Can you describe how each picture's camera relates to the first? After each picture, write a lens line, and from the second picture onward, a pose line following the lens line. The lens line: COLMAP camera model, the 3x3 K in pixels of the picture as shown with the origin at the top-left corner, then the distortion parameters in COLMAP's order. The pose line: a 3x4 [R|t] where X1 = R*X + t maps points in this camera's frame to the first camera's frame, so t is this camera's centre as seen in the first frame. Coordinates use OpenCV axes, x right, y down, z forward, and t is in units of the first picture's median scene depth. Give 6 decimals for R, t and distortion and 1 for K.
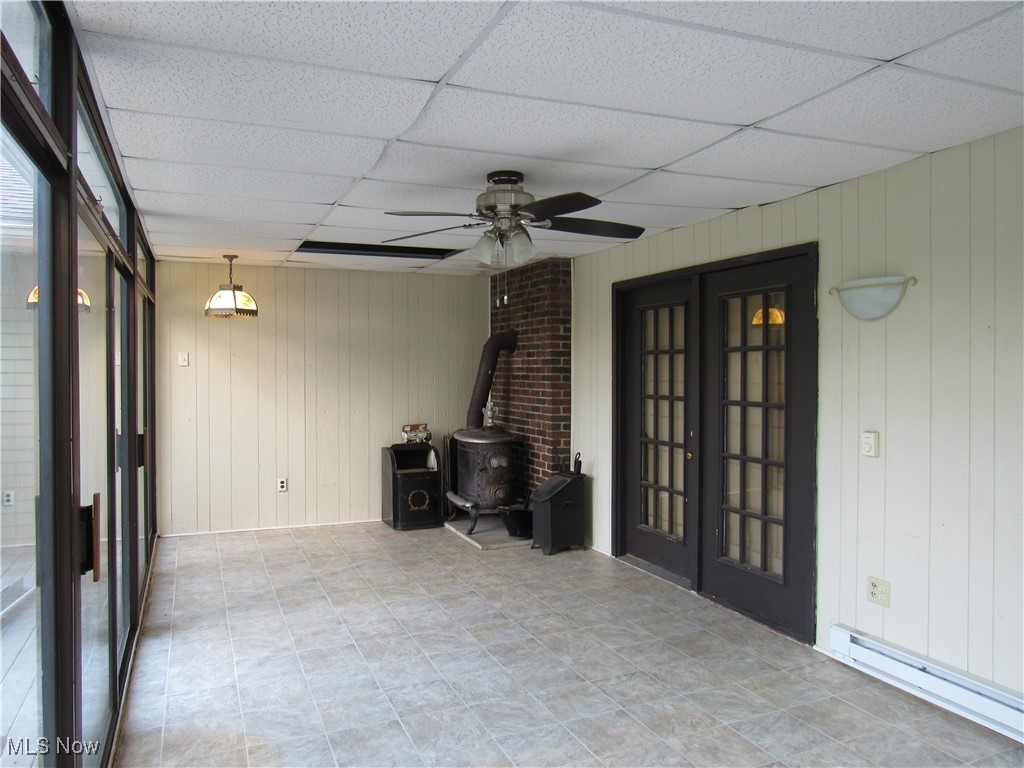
lens RADIAL K [[761.8, 0, 507.9], [0, 761.8, 383.4], [0, 0, 1]] dist [-0.006823, 0.003792]
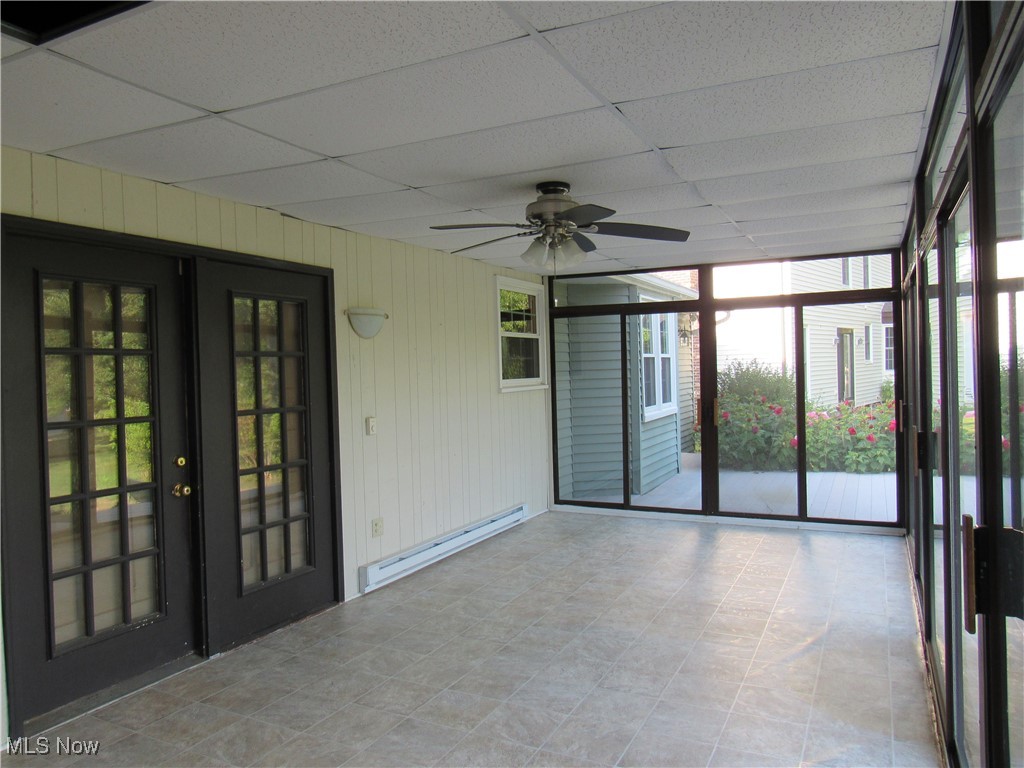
lens RADIAL K [[761.8, 0, 502.6], [0, 761.8, 382.6], [0, 0, 1]] dist [-0.006823, 0.003792]
pose [[-0.662897, 0.007452, 0.748674, -0.672922], [0.035651, 0.999130, 0.021621, -0.021401], [-0.747861, 0.041023, -0.662586, 1.574564]]
